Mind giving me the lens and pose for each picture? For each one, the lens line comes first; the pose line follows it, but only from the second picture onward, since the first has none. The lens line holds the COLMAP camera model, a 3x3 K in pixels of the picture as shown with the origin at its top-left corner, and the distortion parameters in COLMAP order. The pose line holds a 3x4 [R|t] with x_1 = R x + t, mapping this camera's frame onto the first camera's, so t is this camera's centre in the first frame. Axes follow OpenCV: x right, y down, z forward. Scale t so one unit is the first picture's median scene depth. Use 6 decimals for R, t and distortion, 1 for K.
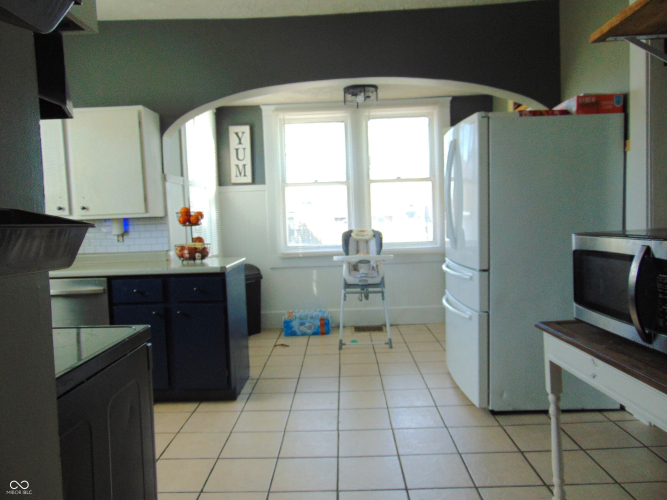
lens RADIAL K [[490.7, 0, 335.0], [0, 490.7, 248.1], [0, 0, 1]] dist [-0.009819, 0.012873]
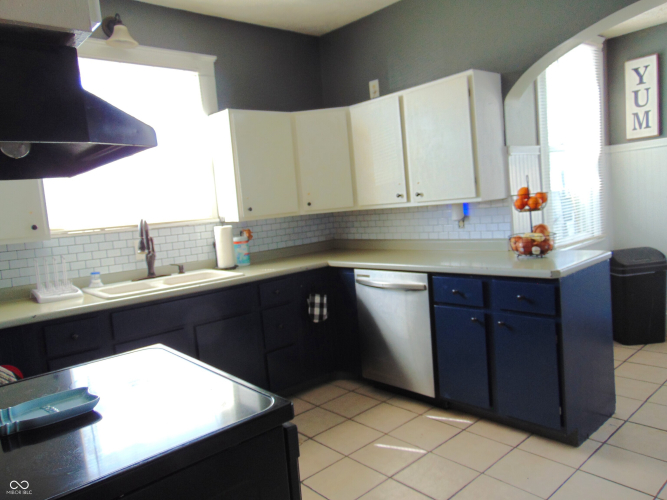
lens RADIAL K [[490.7, 0, 333.0], [0, 490.7, 251.1], [0, 0, 1]] dist [-0.009819, 0.012873]
pose [[0.663642, 0.047424, -0.746545, 0.082393], [0.024219, 0.996103, 0.084806, -0.052382], [0.747658, -0.074362, 0.659908, 0.223135]]
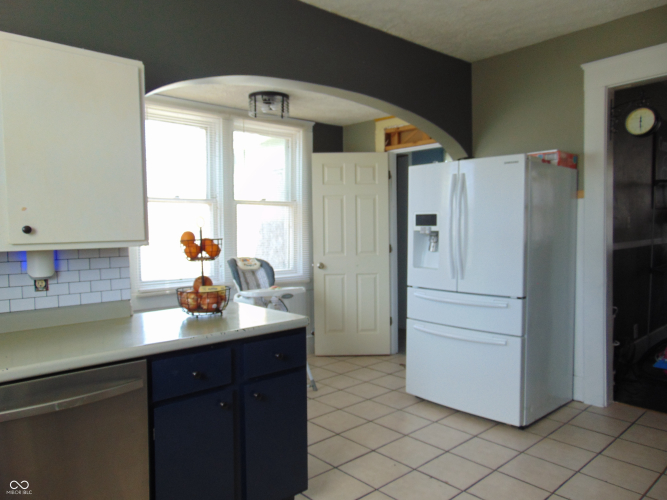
lens RADIAL K [[490.7, 0, 329.5], [0, 490.7, 249.7], [0, 0, 1]] dist [-0.009819, 0.012873]
pose [[0.729445, -0.001860, 0.684037, -0.577992], [0.028418, 0.999215, -0.027587, -0.034017], [-0.683449, 0.039562, 0.728926, 0.379425]]
